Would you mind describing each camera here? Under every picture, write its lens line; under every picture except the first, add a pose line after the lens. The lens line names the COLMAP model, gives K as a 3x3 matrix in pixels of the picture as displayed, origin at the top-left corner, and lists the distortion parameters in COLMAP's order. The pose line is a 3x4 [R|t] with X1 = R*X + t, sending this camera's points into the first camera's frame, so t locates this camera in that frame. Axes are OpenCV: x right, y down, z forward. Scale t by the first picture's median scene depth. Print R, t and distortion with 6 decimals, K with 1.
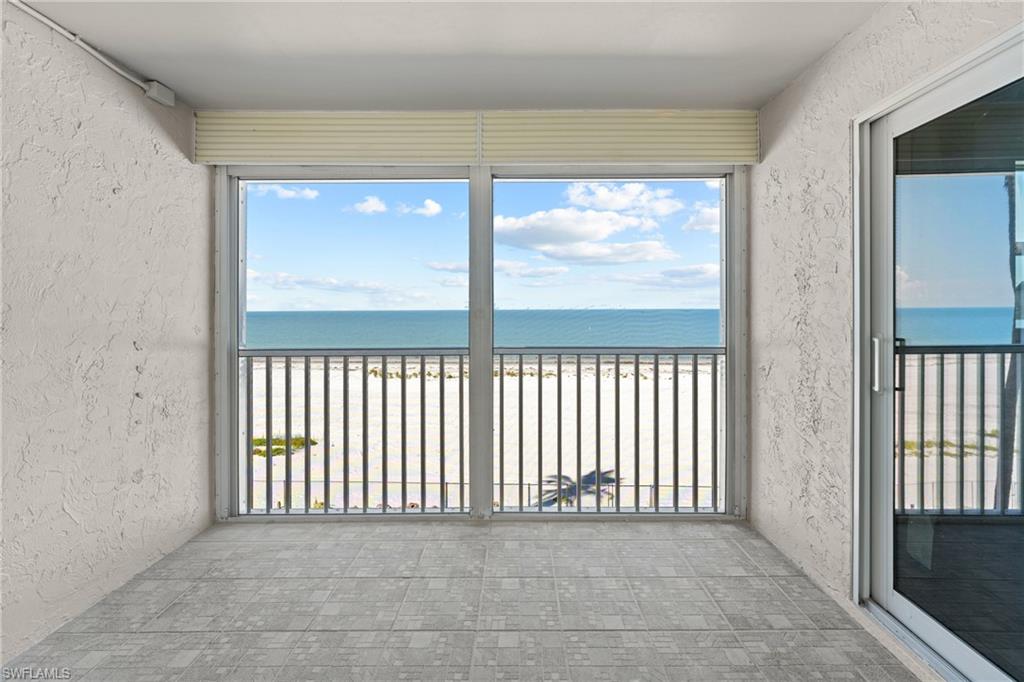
lens RADIAL K [[416.5, 0, 511.4], [0, 416.5, 316.0], [0, 0, 1]] dist [-0.001072, -0.000559]
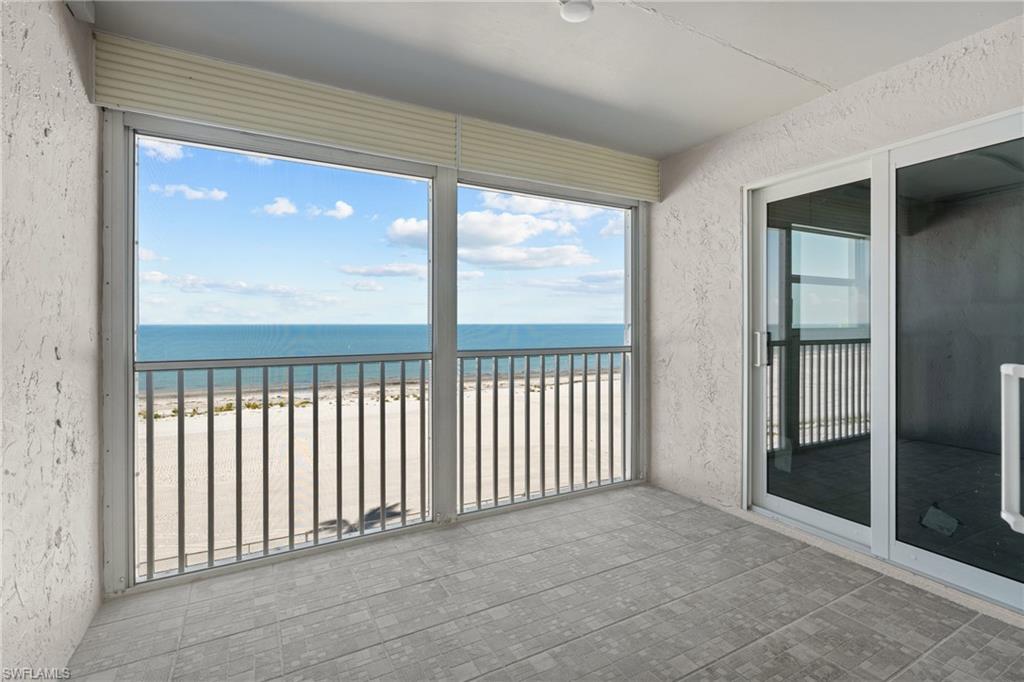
lens RADIAL K [[471.1, 0, 500.6], [0, 471.1, 330.9], [0, 0, 1]] dist [-0.000180, -0.000254]
pose [[0.880320, -0.003030, 0.474371, -0.521798], [0.003948, 0.999992, -0.000940, 0.031638], [-0.474365, 0.002701, 0.880324, -0.053679]]
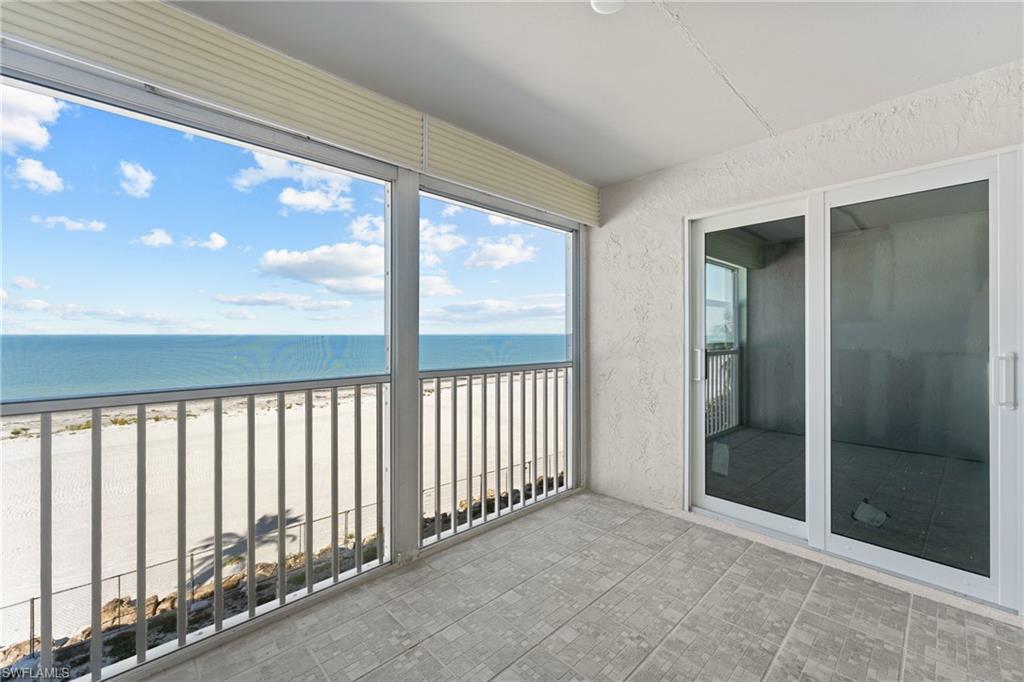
lens RADIAL K [[412.7, 0, 502.1], [0, 412.7, 338.6], [0, 0, 1]] dist [0.000052, 0.000023]
pose [[0.726902, -0.001691, 0.686739, -0.570706], [0.006980, 0.999964, -0.004926, 0.008978], [-0.686705, 0.008374, 0.726888, 0.217259]]
